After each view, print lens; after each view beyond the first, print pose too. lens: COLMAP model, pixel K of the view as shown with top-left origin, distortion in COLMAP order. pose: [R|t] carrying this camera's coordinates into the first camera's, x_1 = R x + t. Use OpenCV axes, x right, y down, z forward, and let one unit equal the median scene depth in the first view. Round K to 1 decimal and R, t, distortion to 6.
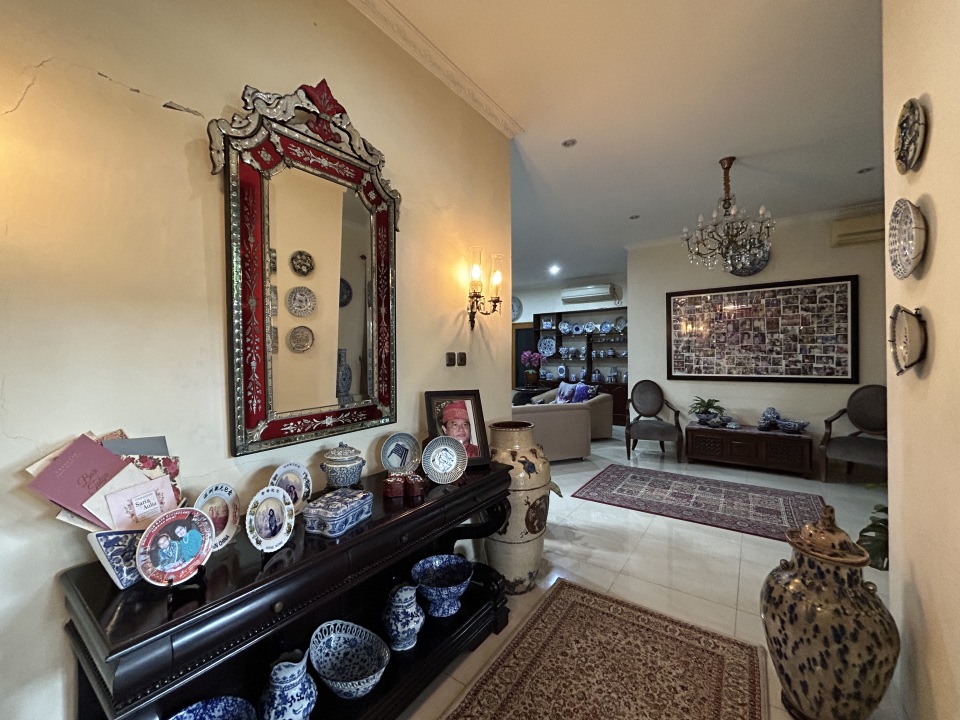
lens RADIAL K [[385.5, 0, 480.4], [0, 385.5, 357.5], [0, 0, 1]] dist [-0.000388, 0.000090]
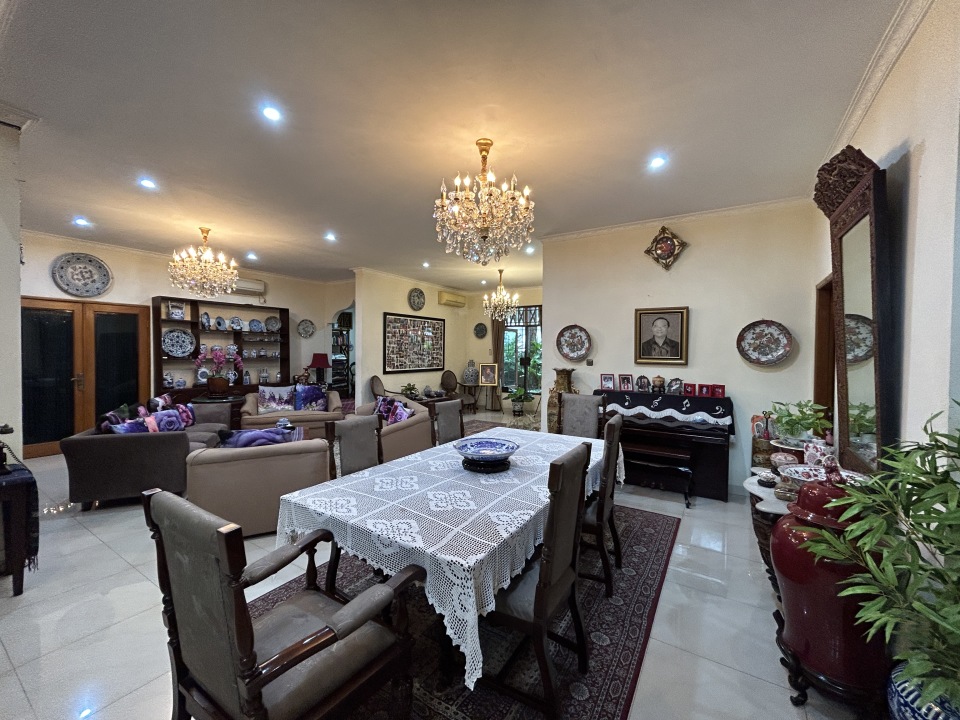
lens RADIAL K [[389.9, 0, 478.2], [0, 389.9, 358.6], [0, 0, 1]] dist [-0.001252, 0.000580]
pose [[-0.052719, -0.012090, 0.998536, -1.103927], [-0.006538, 0.999909, 0.011761, -0.021394], [-0.998588, -0.005909, -0.052794, 0.868687]]
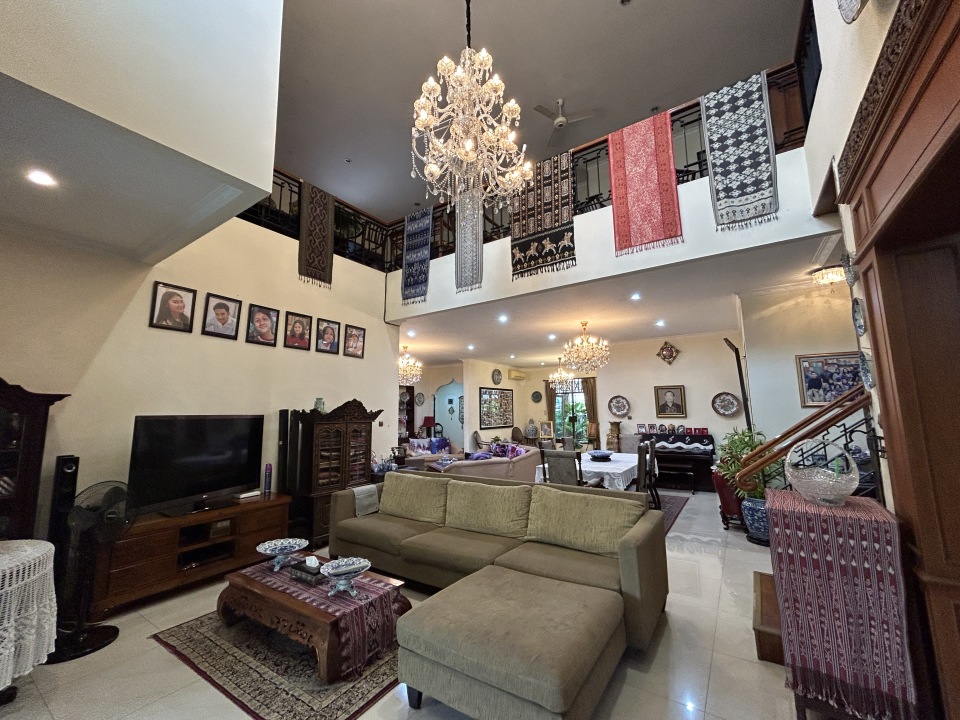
lens RADIAL K [[389.9, 0, 478.2], [0, 389.9, 358.6], [0, 0, 1]] dist [-0.001252, 0.000580]
pose [[-0.023894, 0.144175, 0.989264, -1.863115], [0.016176, 0.989472, -0.143814, -0.022228], [-0.999584, 0.012566, -0.025975, 1.251031]]
